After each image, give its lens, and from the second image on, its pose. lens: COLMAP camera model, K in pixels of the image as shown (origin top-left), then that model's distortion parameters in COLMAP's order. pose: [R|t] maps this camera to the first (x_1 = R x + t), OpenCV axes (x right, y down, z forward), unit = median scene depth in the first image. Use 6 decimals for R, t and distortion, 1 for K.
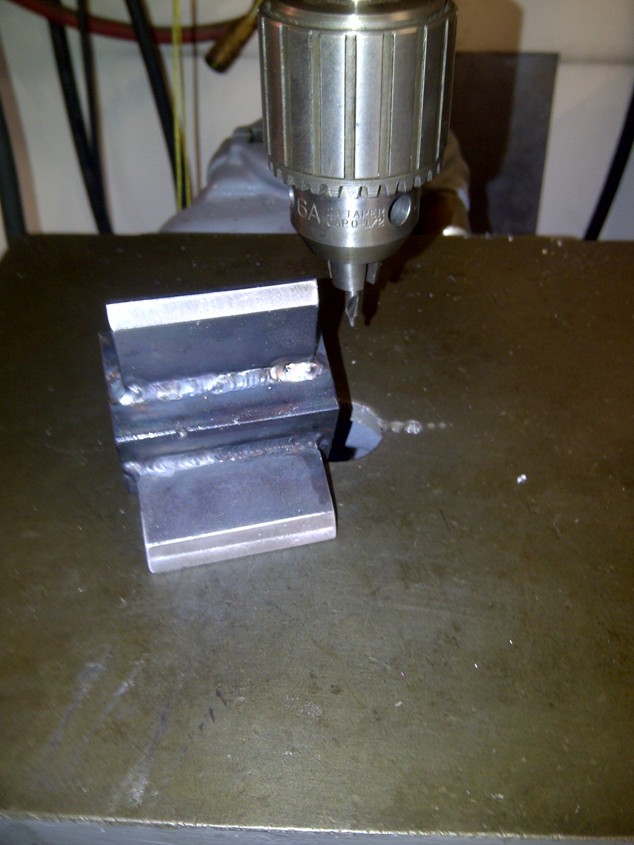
lens RADIAL K [[872.6, 0, 317.0], [0, 872.6, 422.5], [0, 0, 1]] dist [0.047971, -0.176353]
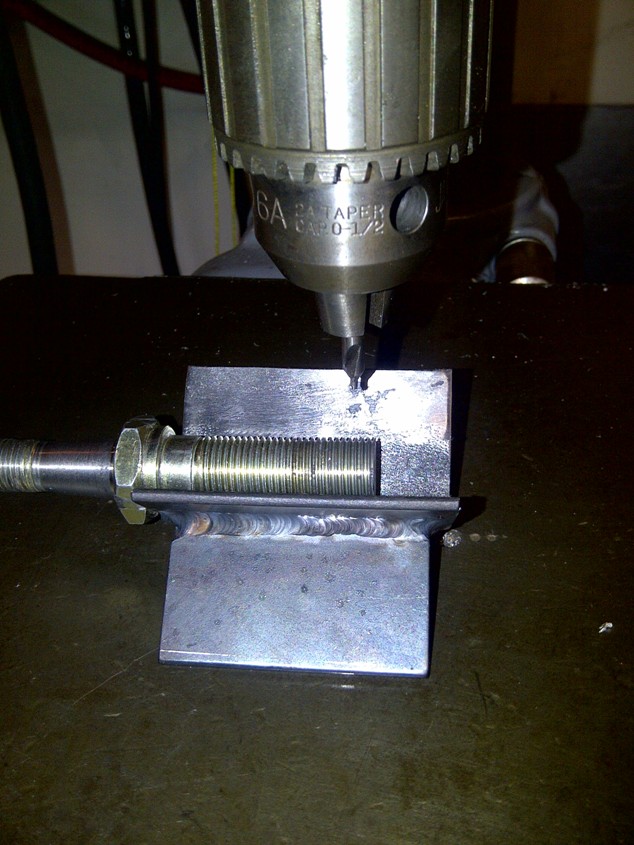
lens RADIAL K [[872.6, 0, 317.0], [0, 872.6, 422.5], [0, 0, 1]] dist [0.047971, -0.176353]
pose [[0.992317, 0.033580, -0.119080, 0.104955], [-0.043929, 0.995379, -0.085382, -0.027128], [0.115662, 0.089957, 0.989207, 0.354369]]
